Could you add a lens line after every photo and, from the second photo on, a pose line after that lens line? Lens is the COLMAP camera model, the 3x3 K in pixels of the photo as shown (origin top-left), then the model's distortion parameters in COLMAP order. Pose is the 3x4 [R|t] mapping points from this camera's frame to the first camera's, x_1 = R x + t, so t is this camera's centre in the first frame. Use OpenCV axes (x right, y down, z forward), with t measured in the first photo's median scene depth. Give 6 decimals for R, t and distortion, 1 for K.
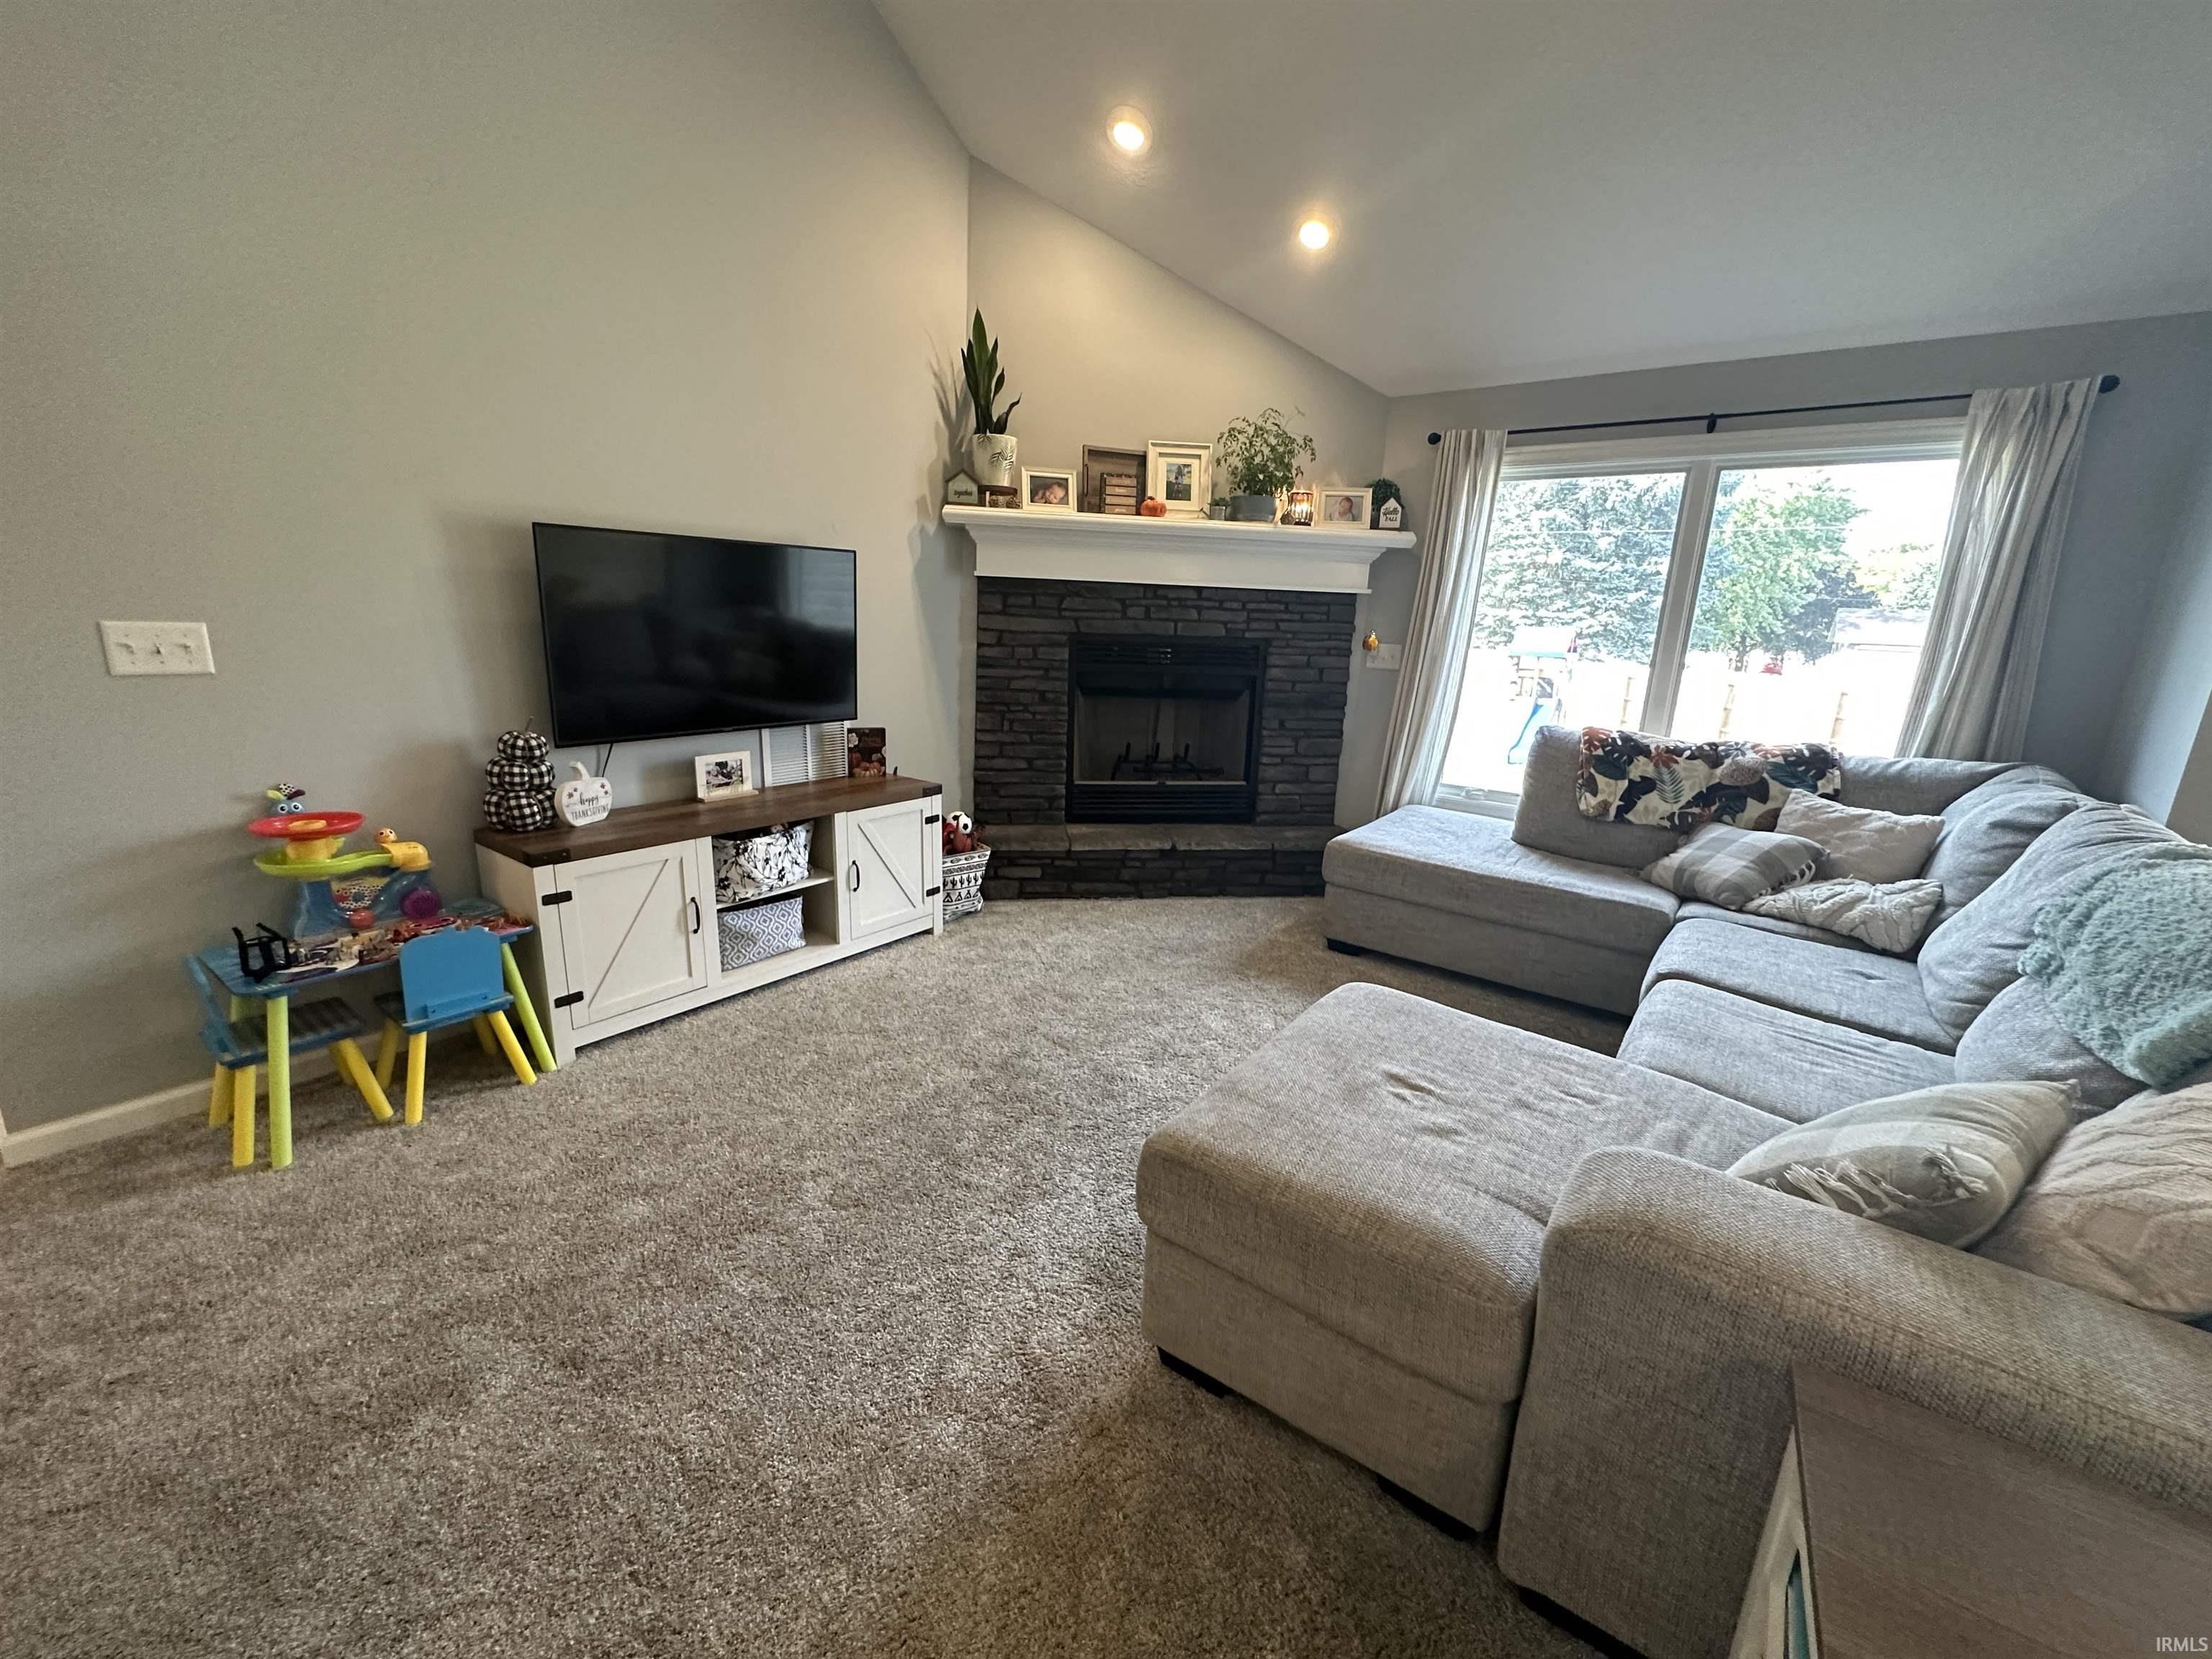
lens RADIAL K [[884.4, 0, 1105.5], [0, 884.4, 833.0], [0, 0, 1]] dist [-0.002550, 0.000554]
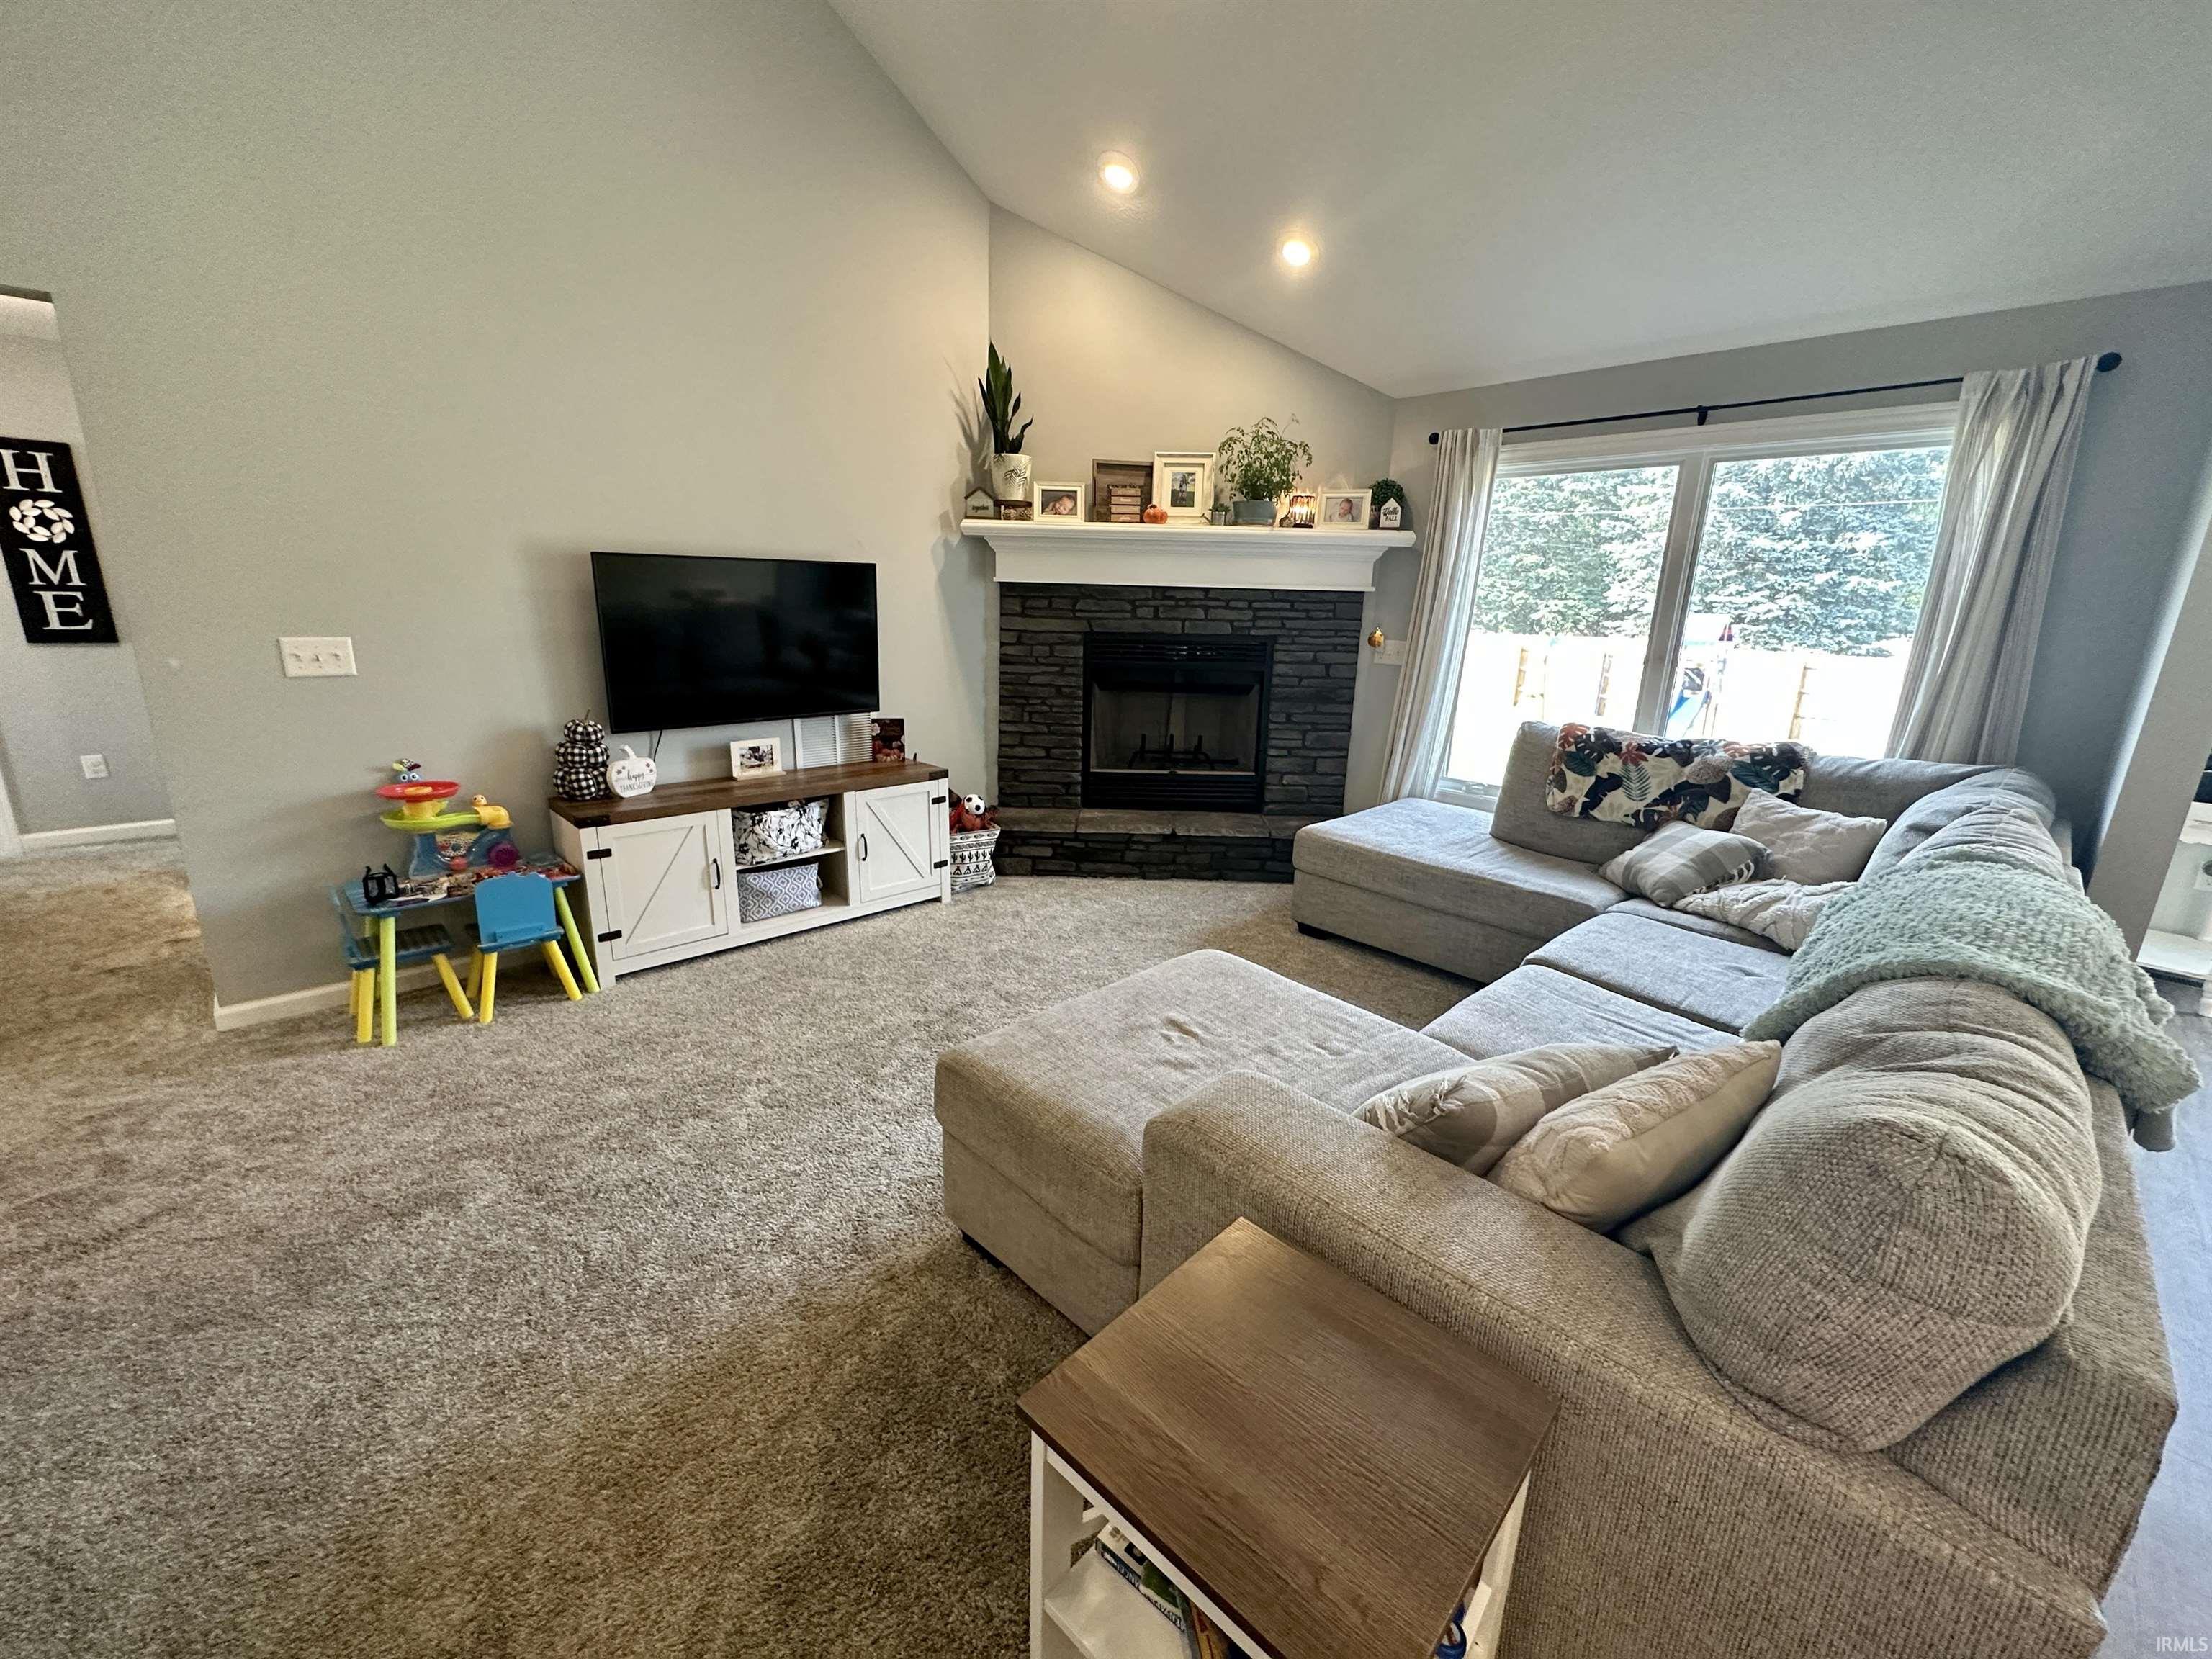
lens RADIAL K [[884.4, 0, 1105.2], [0, 884.4, 833.0], [0, 0, 1]] dist [-0.002550, 0.000554]
pose [[0.986170, 0.029117, -0.163161, 0.181090], [-0.027239, 0.999535, 0.013736, 0.004724], [0.163485, -0.009101, 0.986504, -0.073001]]
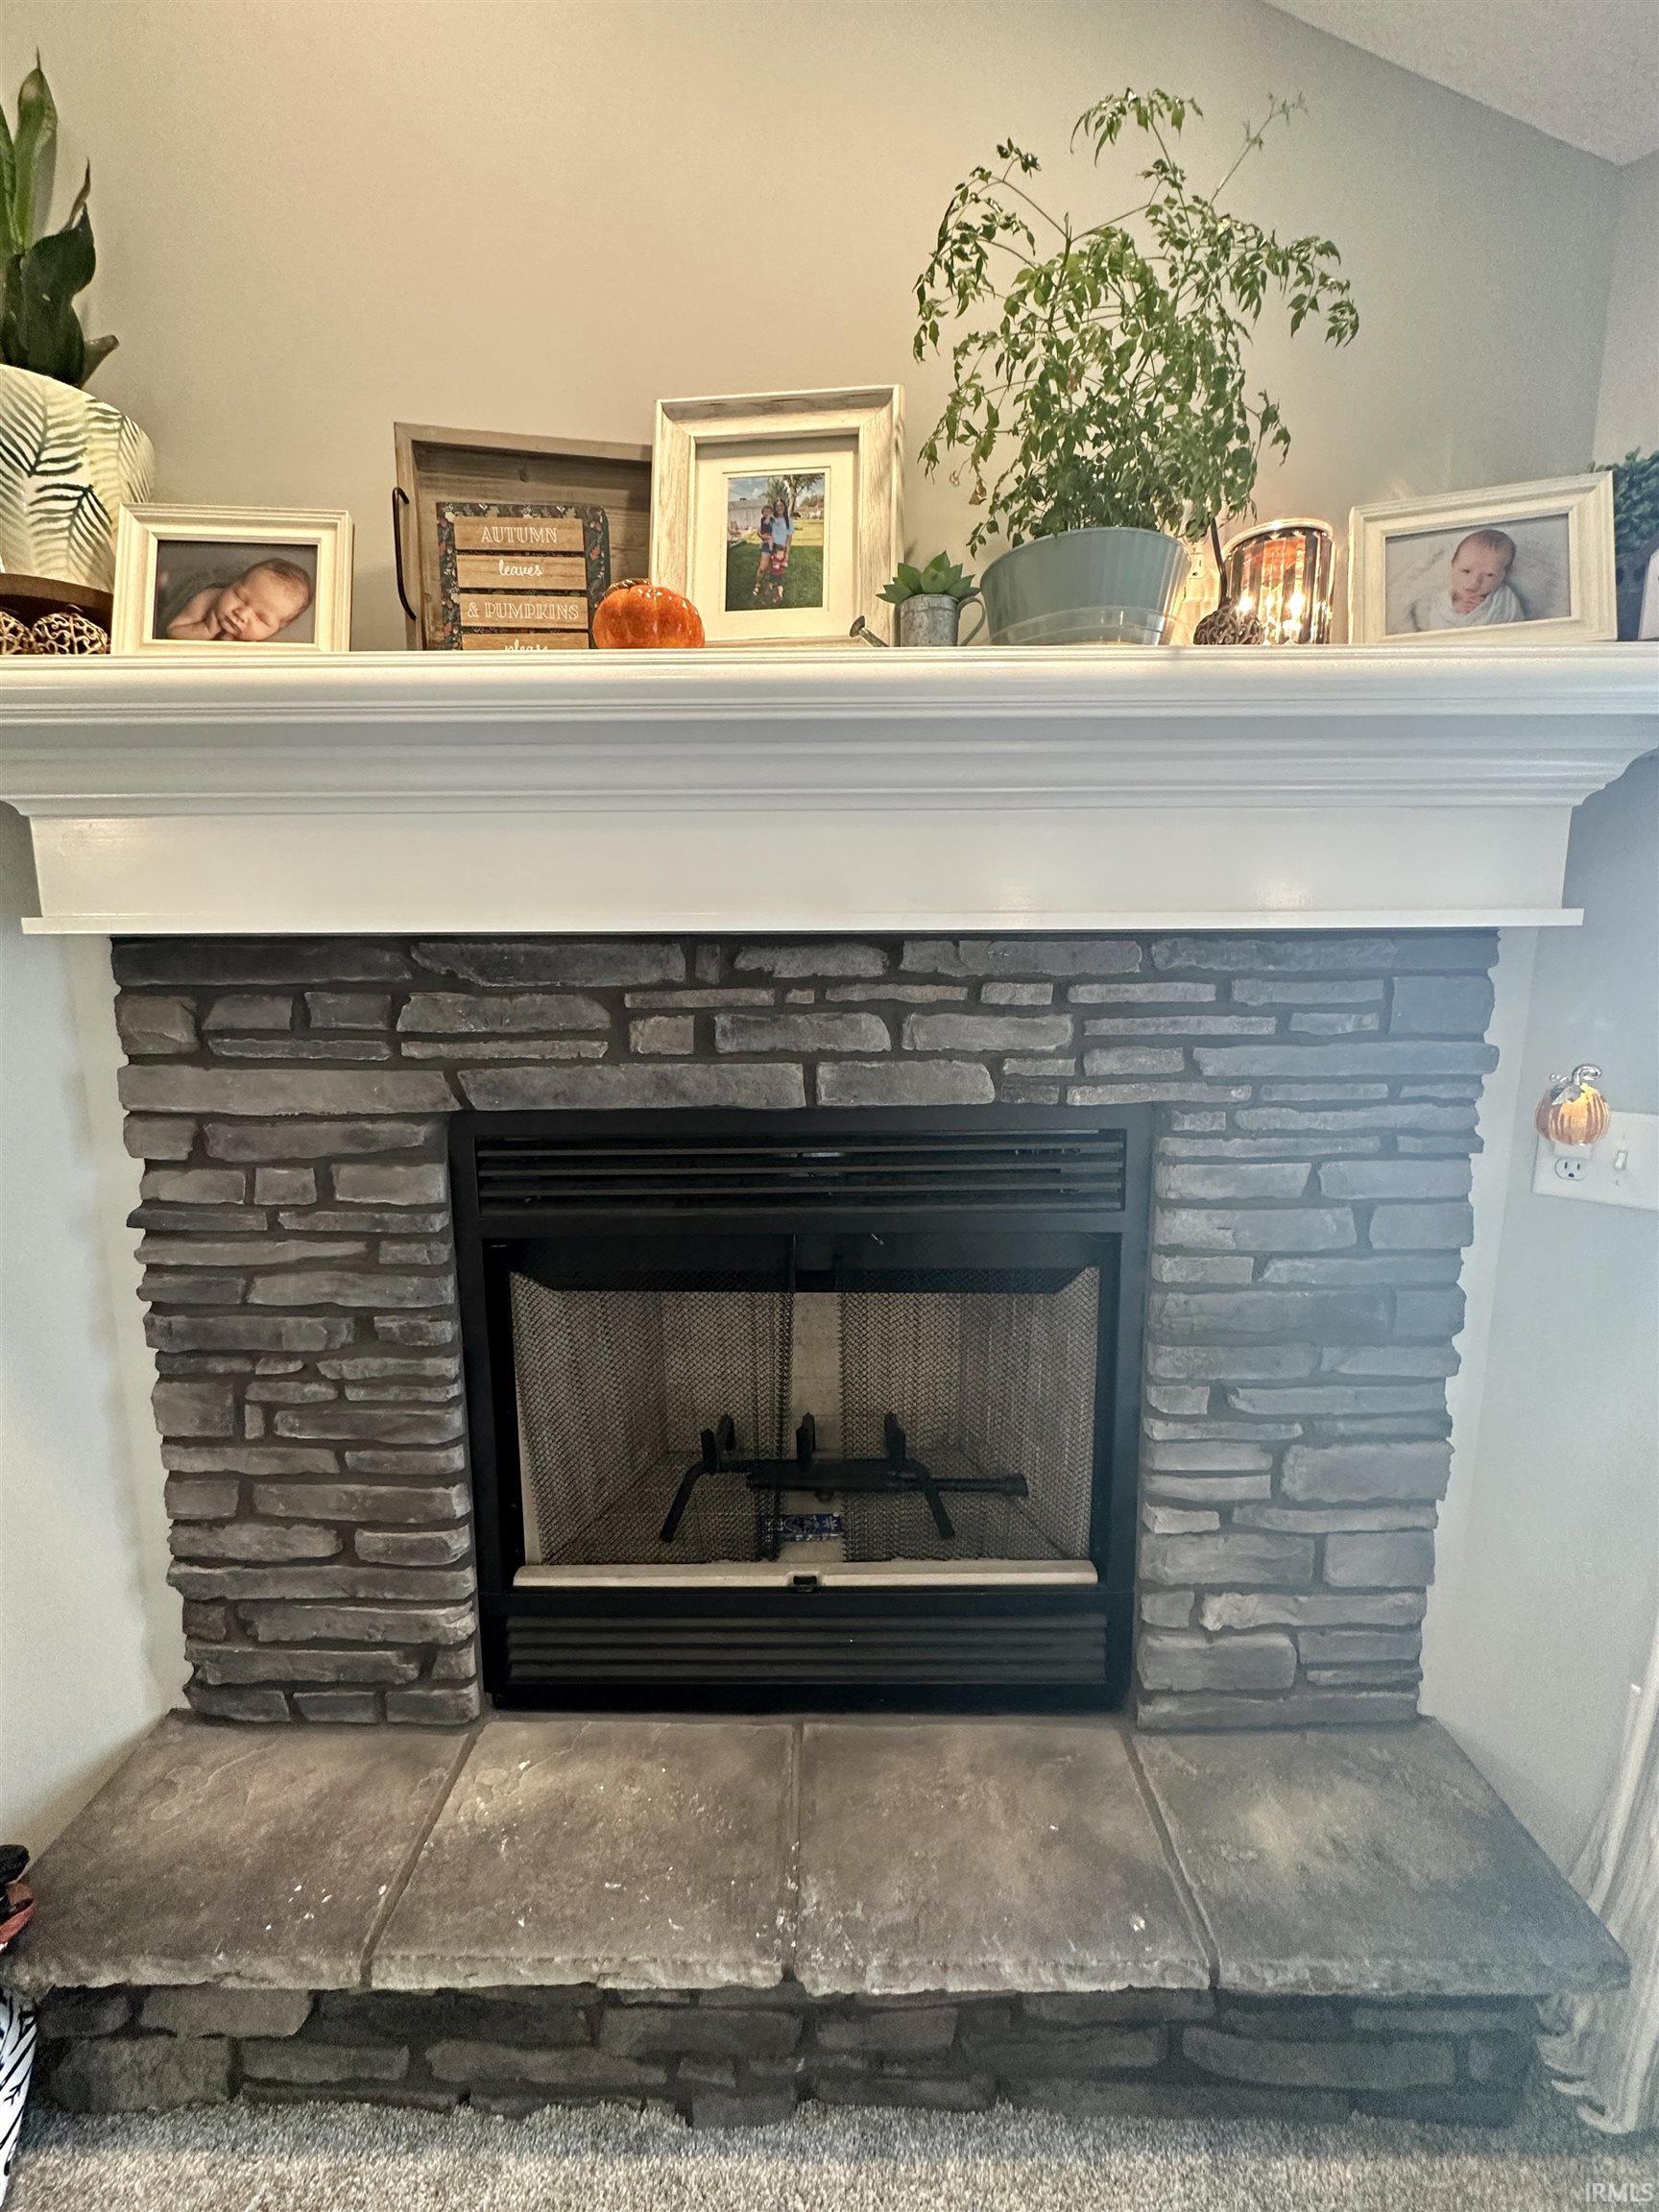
lens RADIAL K [[884.4, 0, 833.1], [0, 884.4, 1112.8], [0, 0, 1]] dist [-0.002550, 0.000554]
pose [[0.986603, -0.020858, -0.161798, 0.141931], [0.004390, 0.994828, -0.101477, -0.209901], [0.163078, 0.099407, 0.981593, 0.786338]]
